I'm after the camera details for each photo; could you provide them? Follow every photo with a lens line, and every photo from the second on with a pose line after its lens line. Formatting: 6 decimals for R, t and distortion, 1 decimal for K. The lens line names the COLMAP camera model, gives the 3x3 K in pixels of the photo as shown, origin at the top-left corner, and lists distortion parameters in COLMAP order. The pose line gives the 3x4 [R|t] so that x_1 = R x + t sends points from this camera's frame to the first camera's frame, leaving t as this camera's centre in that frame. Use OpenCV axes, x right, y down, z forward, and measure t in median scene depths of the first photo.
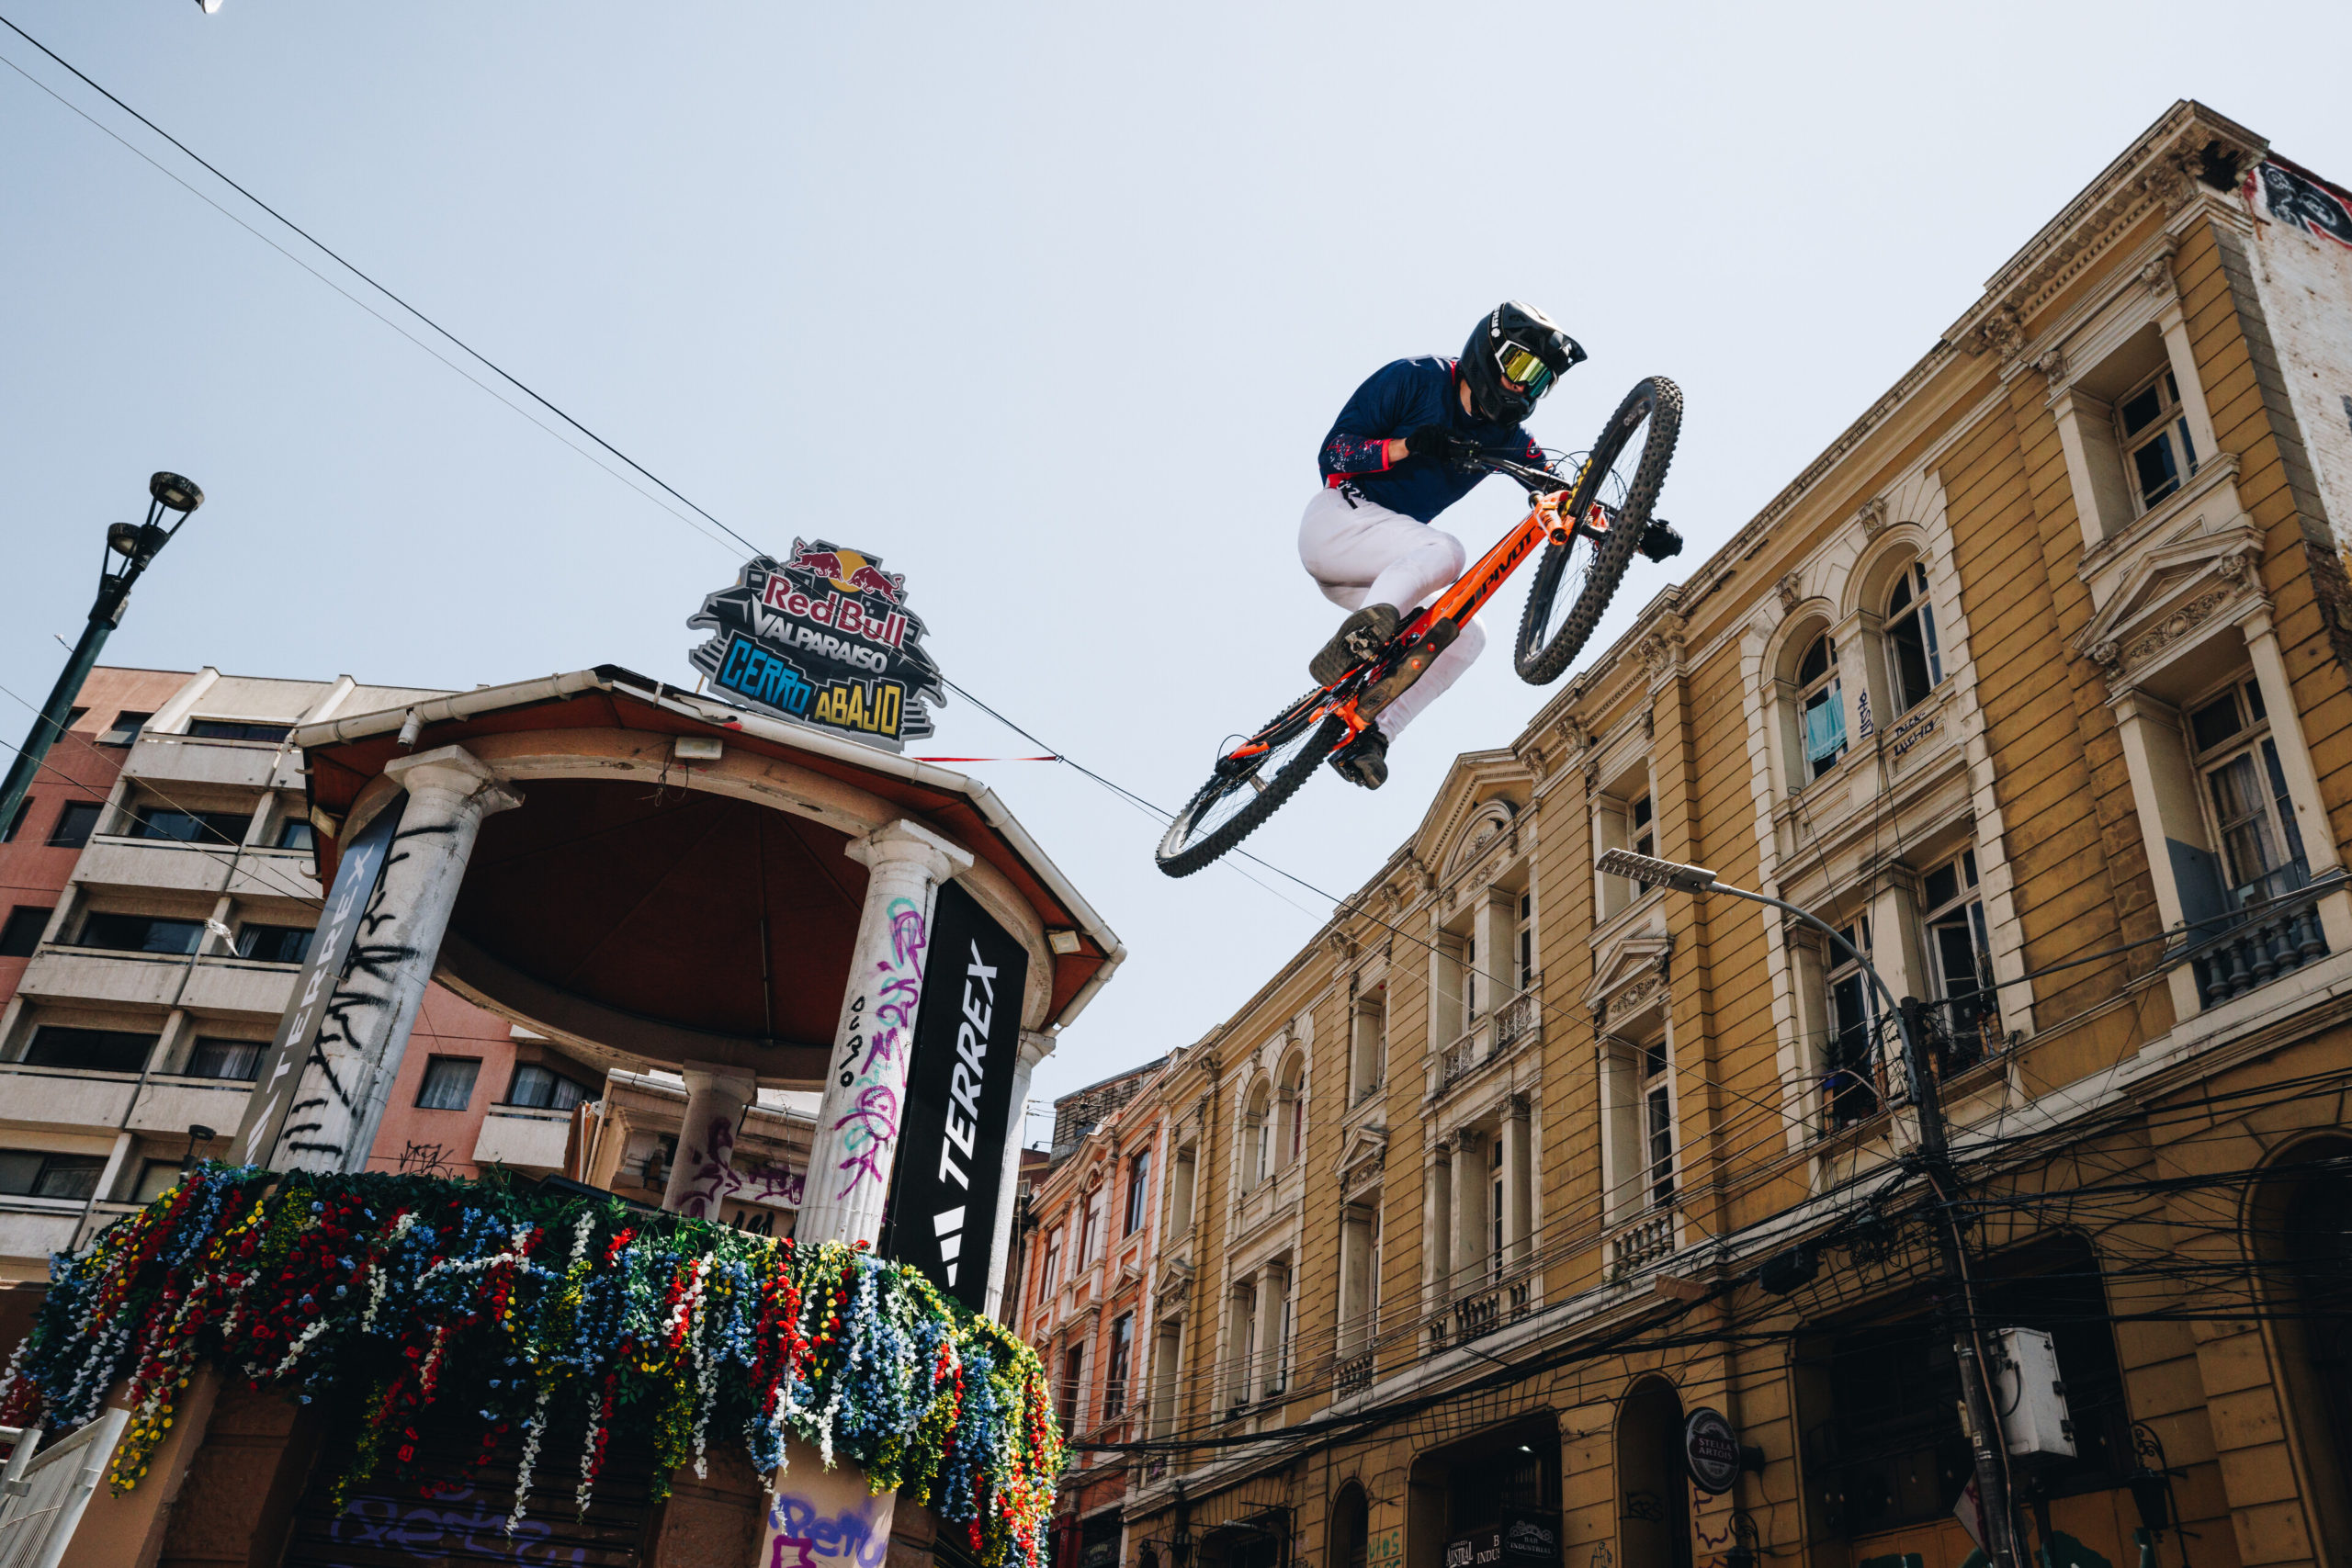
lens RADIAL K [[1720.2, 0, 1189.0], [0, 1720.2, 897.6], [0, 0, 1]] dist [-0.005573, 0.008165]
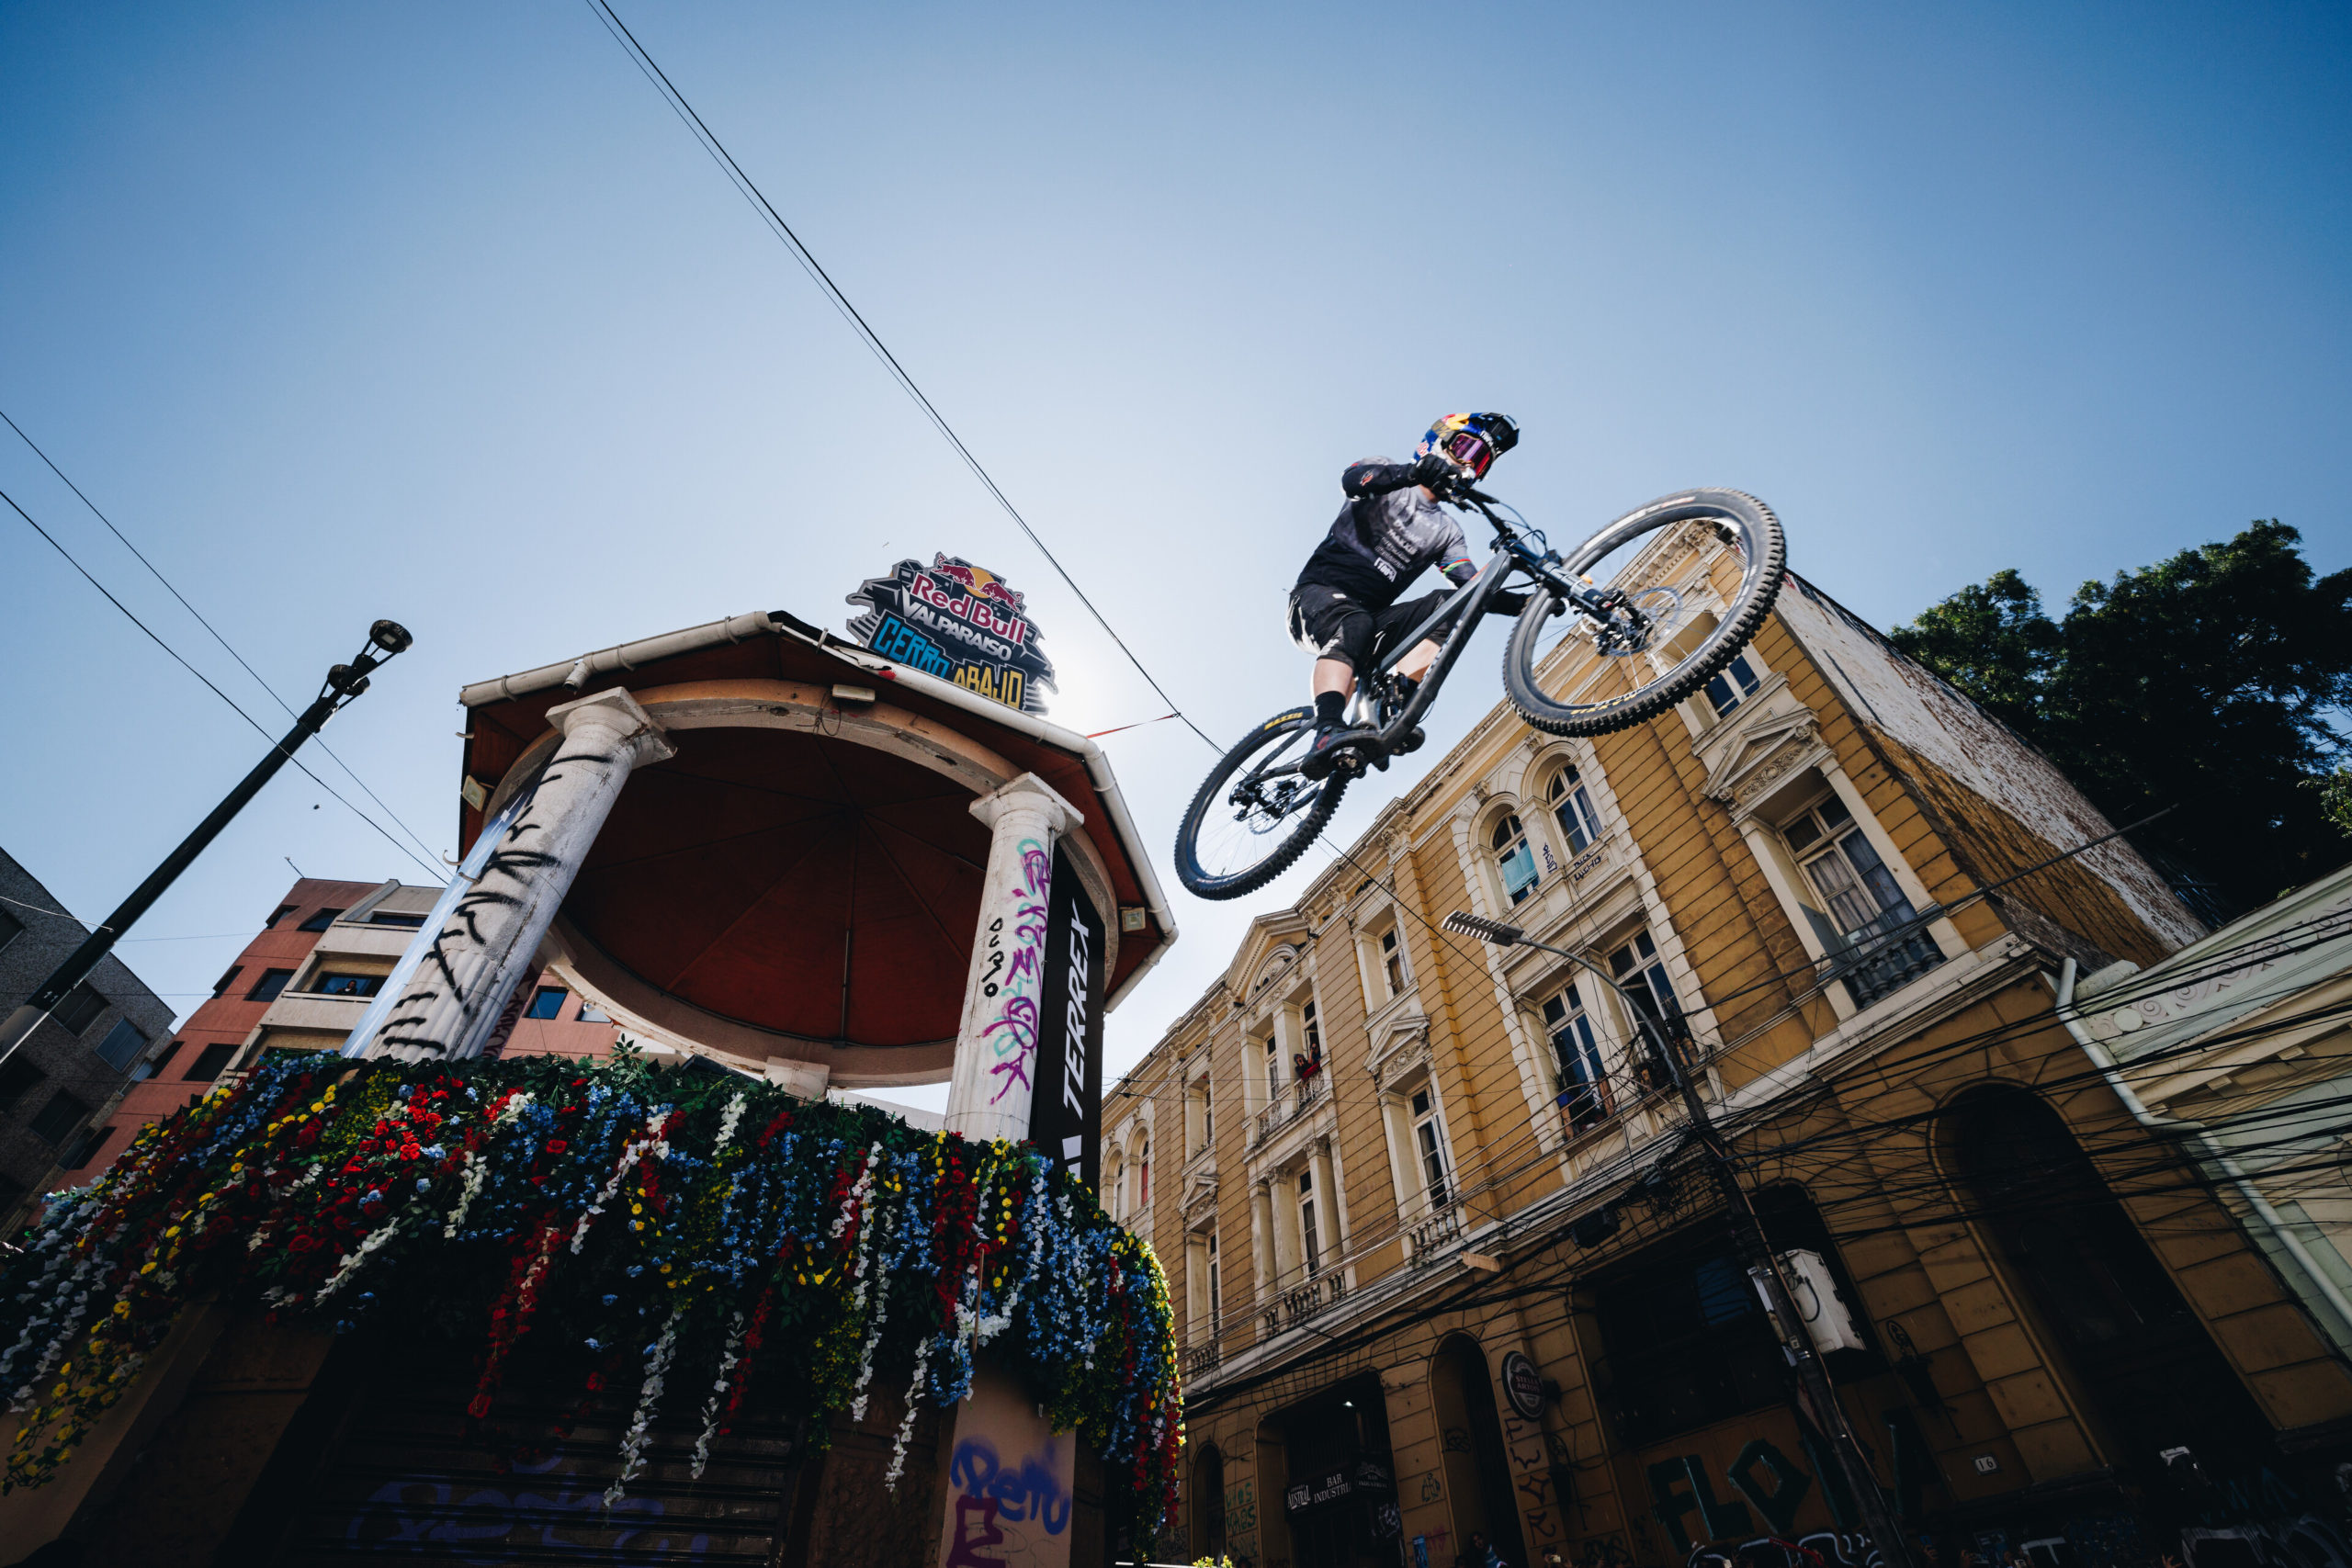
lens RADIAL K [[1006.4, 0, 1176.0], [0, 1006.4, 784.0], [0, 0, 1]] dist [-0.047500, 0.014894]
pose [[0.988237, 0.019367, 0.151702, -0.122538], [0.022519, 0.962708, -0.269604, 0.100554], [-0.151266, 0.269849, 0.950947, 0.259881]]
